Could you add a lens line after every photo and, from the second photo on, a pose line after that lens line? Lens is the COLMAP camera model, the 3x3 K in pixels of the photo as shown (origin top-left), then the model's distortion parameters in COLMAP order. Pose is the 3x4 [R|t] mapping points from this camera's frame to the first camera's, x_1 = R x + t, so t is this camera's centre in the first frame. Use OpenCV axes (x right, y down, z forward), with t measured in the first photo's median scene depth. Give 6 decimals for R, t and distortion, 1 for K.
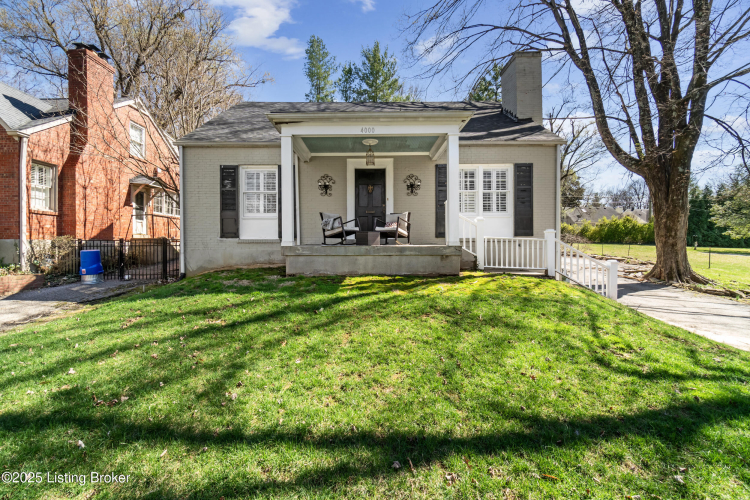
lens RADIAL K [[323.6, 0, 375.9], [0, 323.6, 247.3], [0, 0, 1]] dist [0.004177, 0.000278]
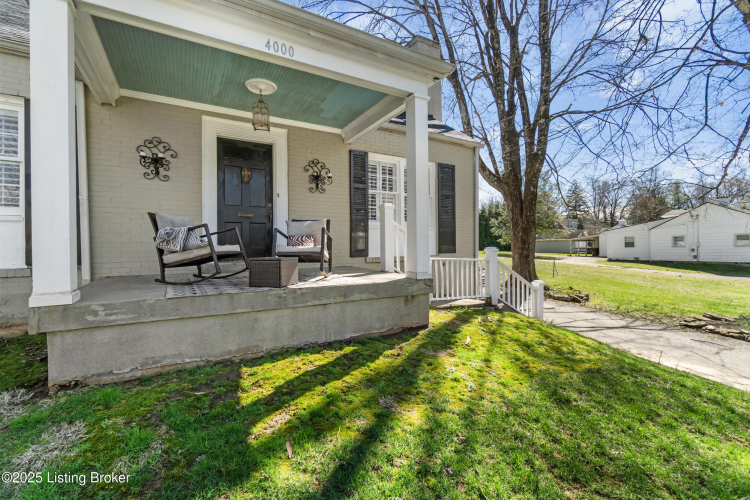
lens RADIAL K [[323.6, 0, 372.0], [0, 323.6, 245.5], [0, 0, 1]] dist [0.004177, 0.000278]
pose [[0.873617, -0.000603, 0.486613, -0.105480], [0.007346, 0.999902, -0.011950, -0.046221], [-0.486558, 0.014015, 0.873536, 0.386748]]
